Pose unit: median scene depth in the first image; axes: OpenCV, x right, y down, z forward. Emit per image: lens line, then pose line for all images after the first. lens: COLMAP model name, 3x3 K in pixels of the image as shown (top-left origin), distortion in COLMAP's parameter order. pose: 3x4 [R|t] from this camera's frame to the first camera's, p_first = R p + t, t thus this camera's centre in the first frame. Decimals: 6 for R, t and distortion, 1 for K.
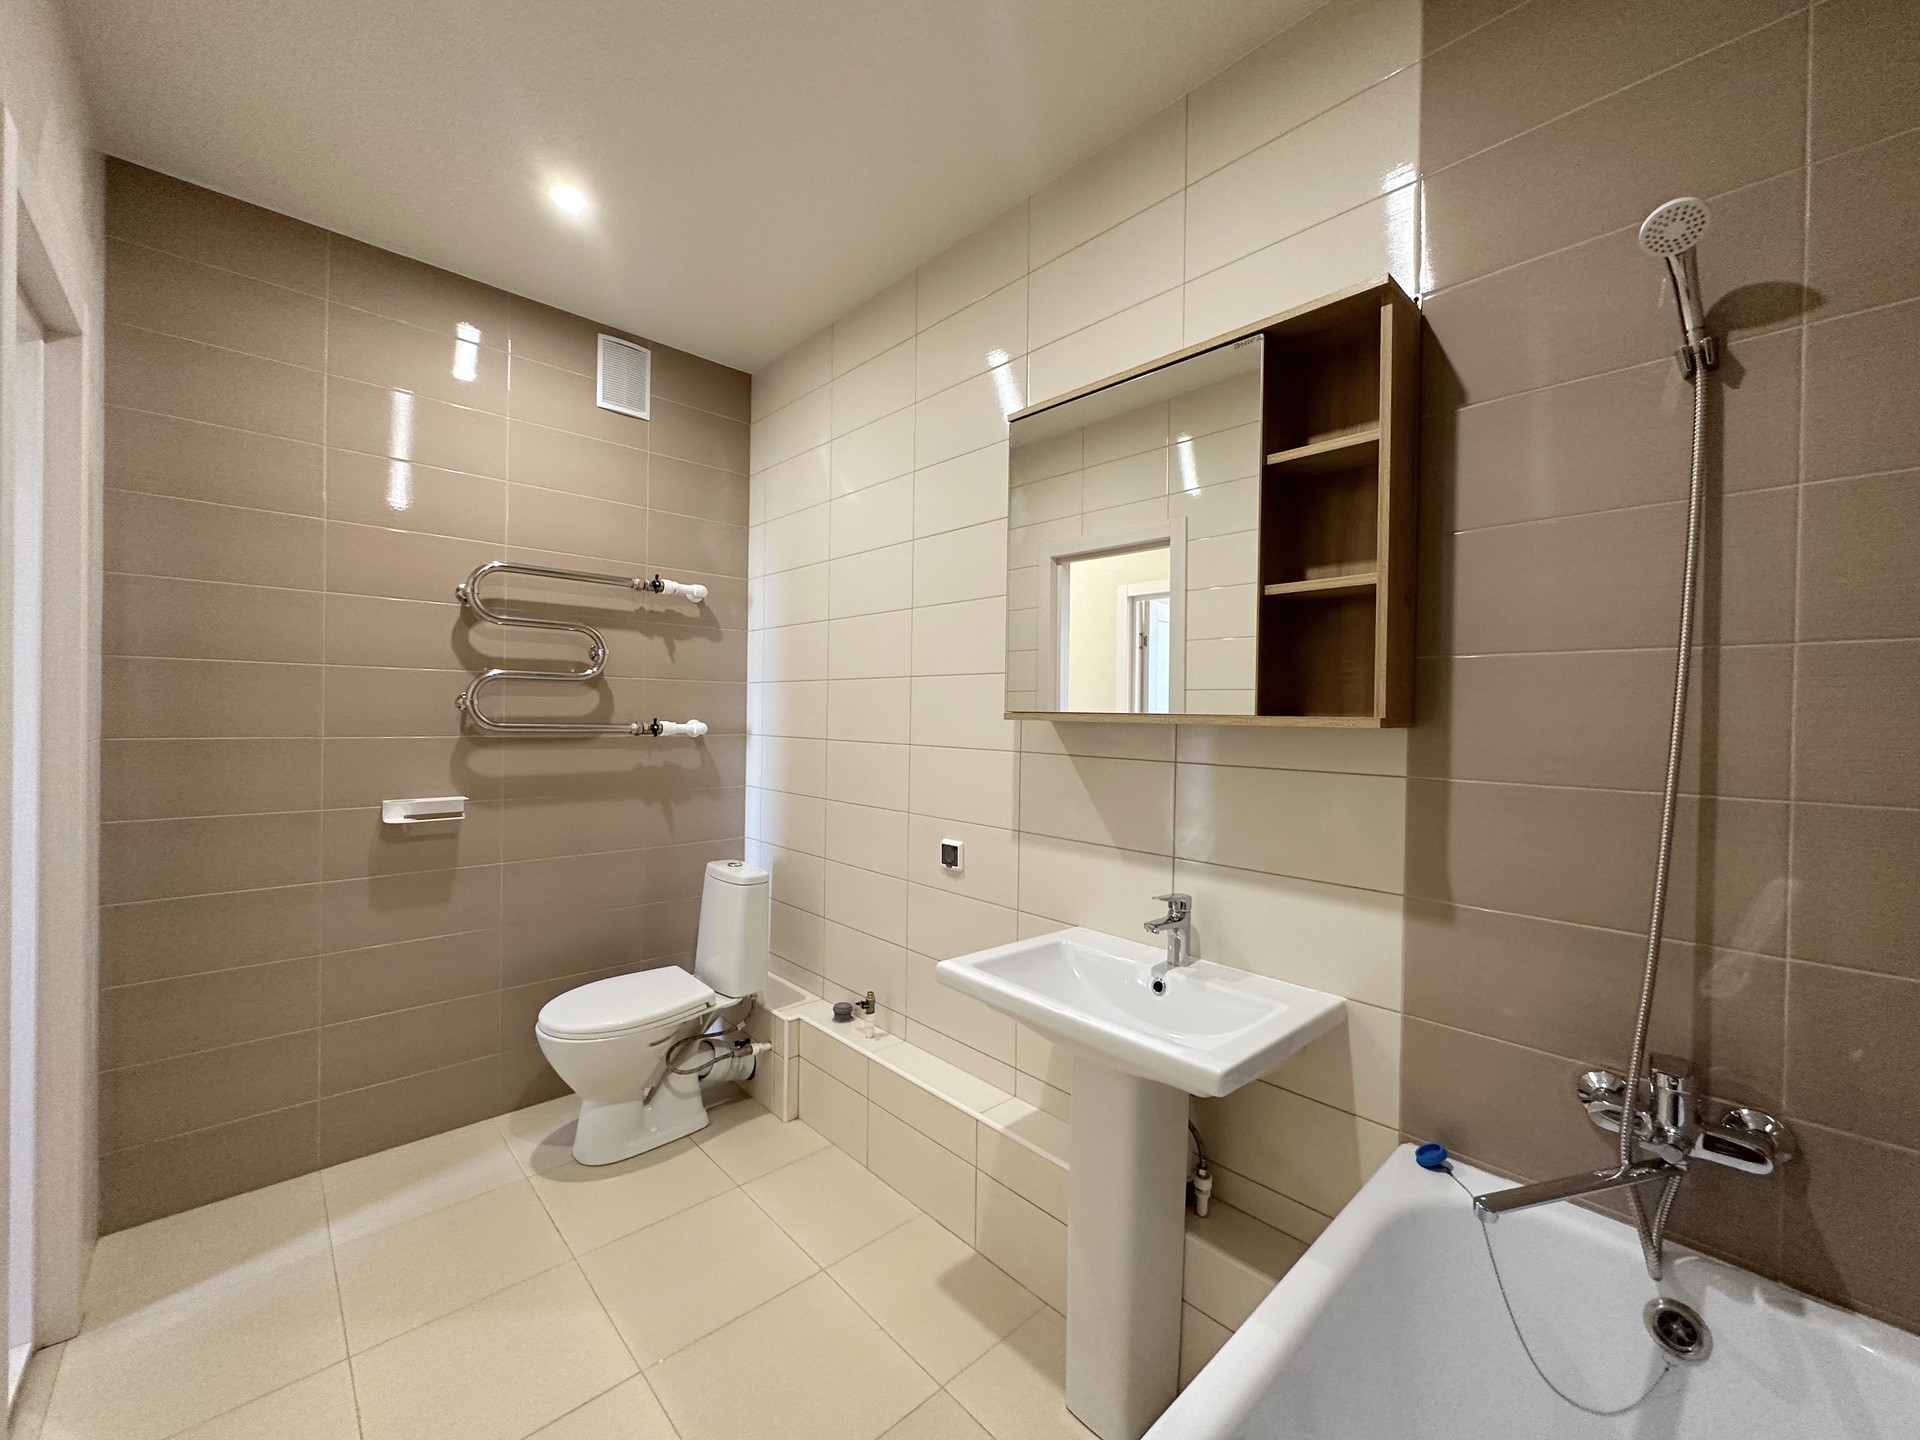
lens RADIAL K [[773.1, 0, 956.8], [0, 773.1, 717.6], [0, 0, 1]] dist [-0.001246, 0.000228]
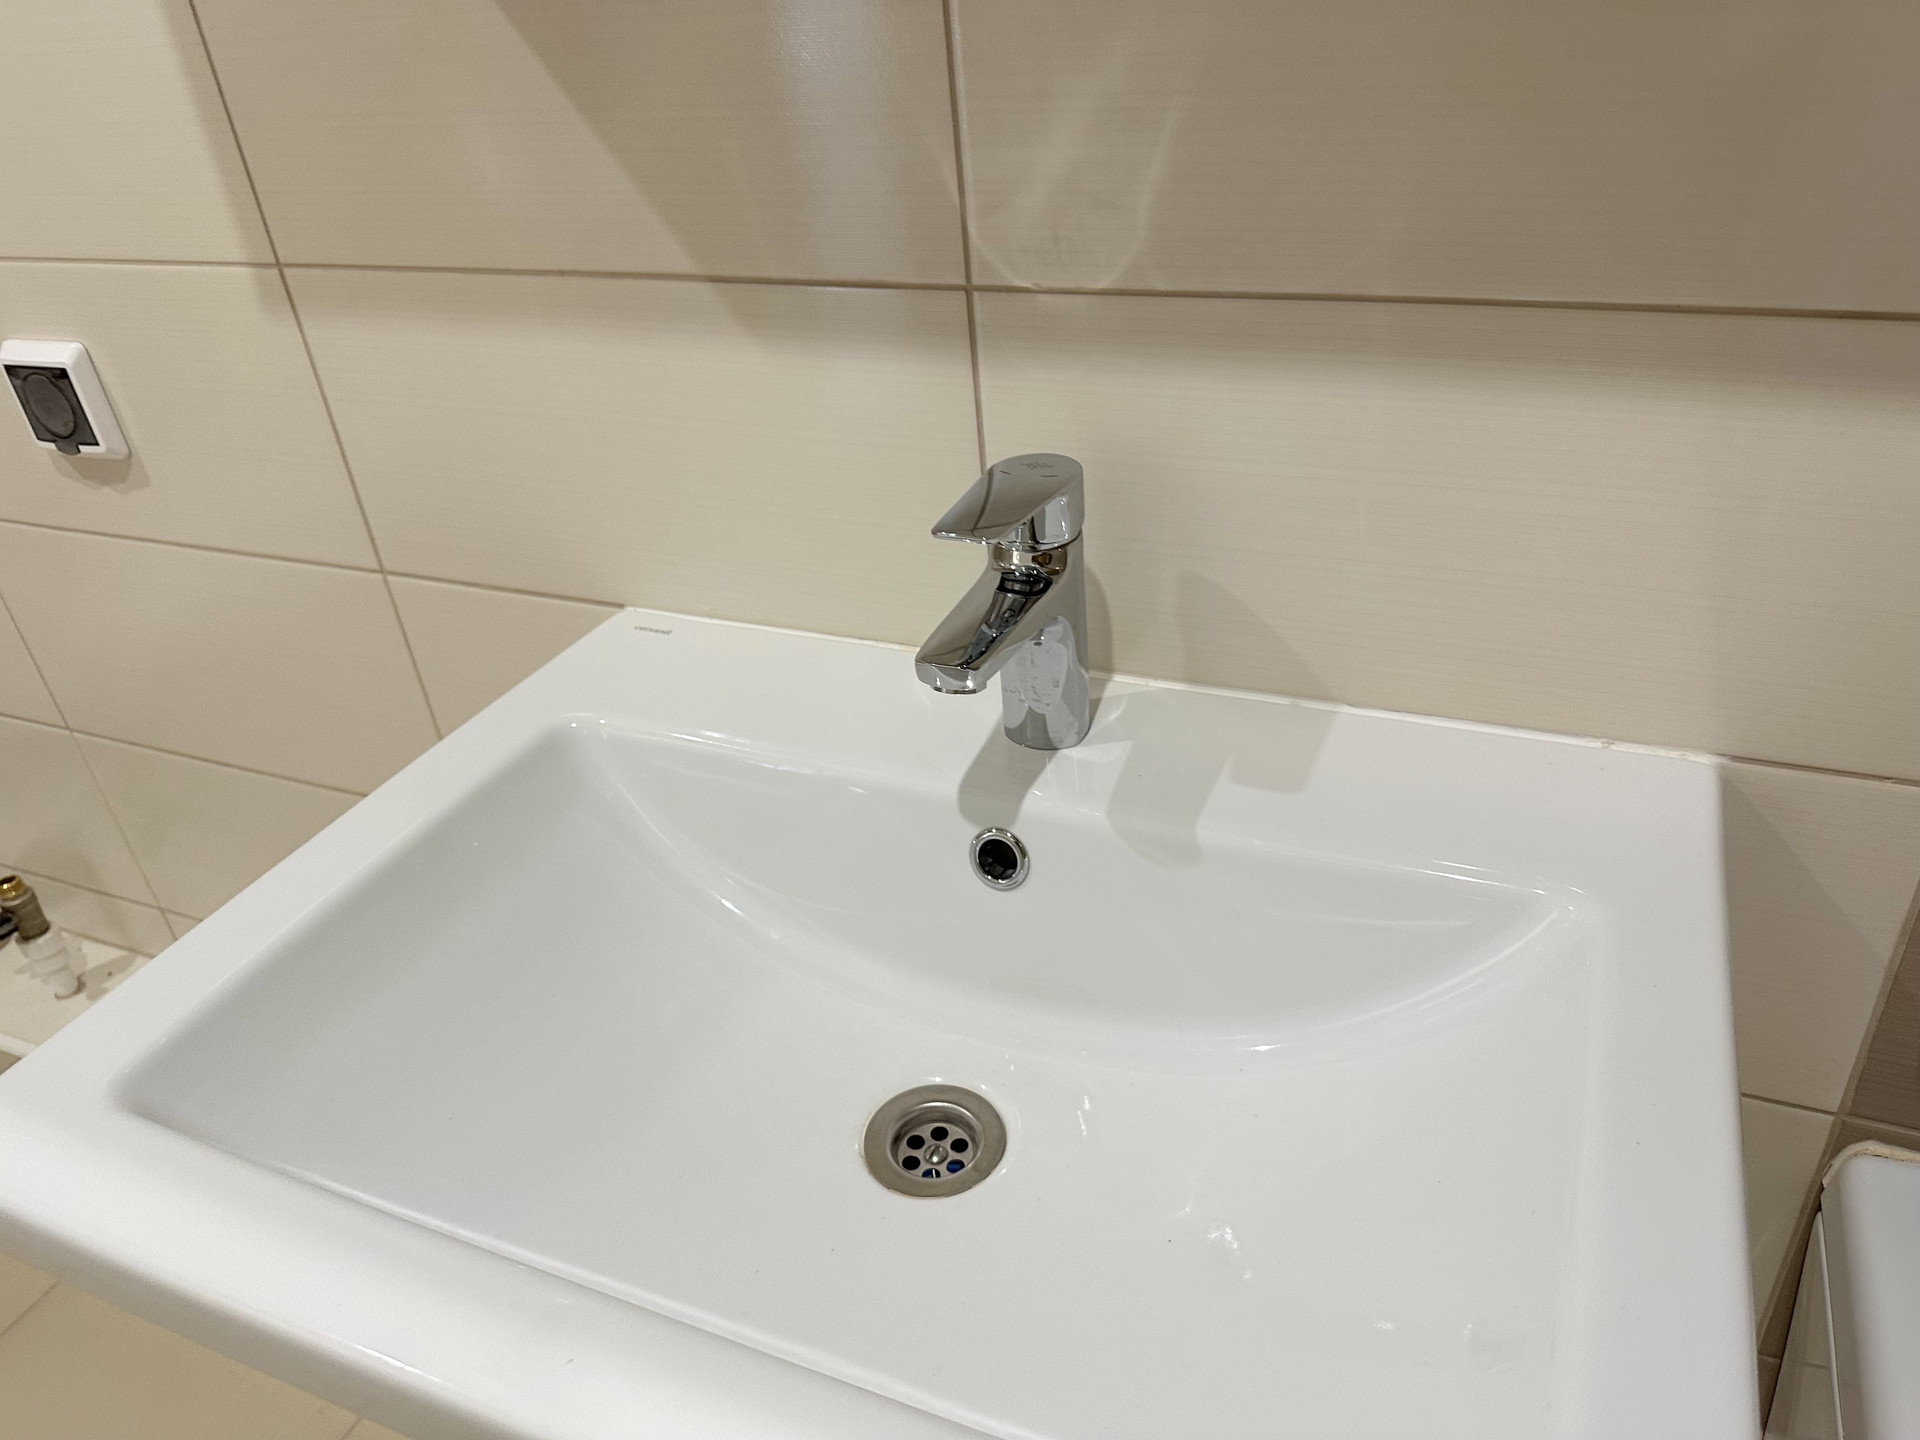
lens RADIAL K [[1374.4, 0, 960.0], [0, 1374.4, 720.0], [0, 0, 1]] dist [0.001040, -0.002601]
pose [[0.908057, -0.297789, 0.294541, 0.125916], [0.102449, 0.839771, 0.533187, 0.074625], [-0.406124, -0.453989, 0.793068, 0.632574]]
